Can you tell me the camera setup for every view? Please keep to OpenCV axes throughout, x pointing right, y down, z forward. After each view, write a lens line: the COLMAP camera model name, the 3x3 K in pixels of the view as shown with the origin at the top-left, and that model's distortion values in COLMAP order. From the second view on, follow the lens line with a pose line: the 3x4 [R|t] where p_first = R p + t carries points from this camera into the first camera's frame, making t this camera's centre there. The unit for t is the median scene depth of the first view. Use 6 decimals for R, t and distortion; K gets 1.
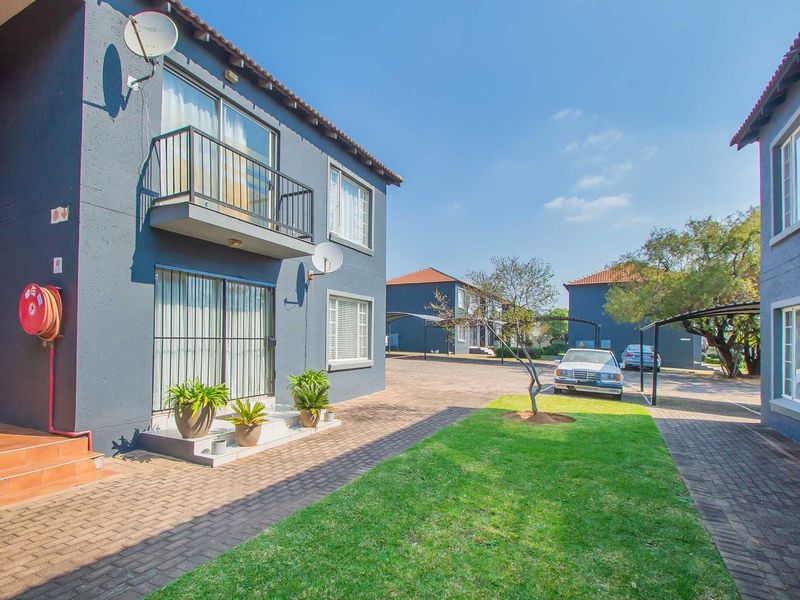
lens RADIAL K [[398.9, 0, 401.0], [0, 398.9, 336.2], [0, 0, 1]] dist [0.002910, -0.000232]
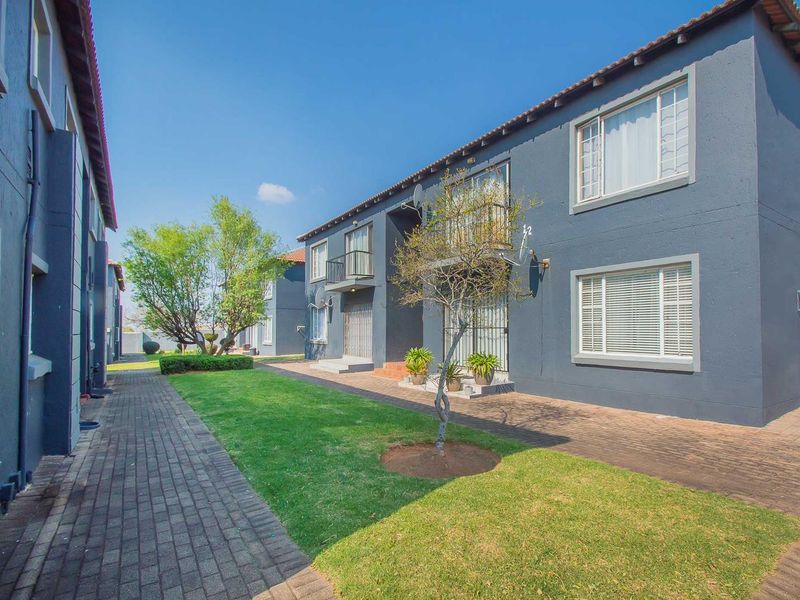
lens RADIAL K [[416.8, 0, 400.1], [0, 416.8, 319.4], [0, 0, 1]] dist [-0.005487, -0.001341]
pose [[-0.482481, -0.037684, -0.875096, 0.884245], [0.008246, 0.998834, -0.047559, 0.033553], [0.875868, -0.030162, -0.481608, 1.219341]]
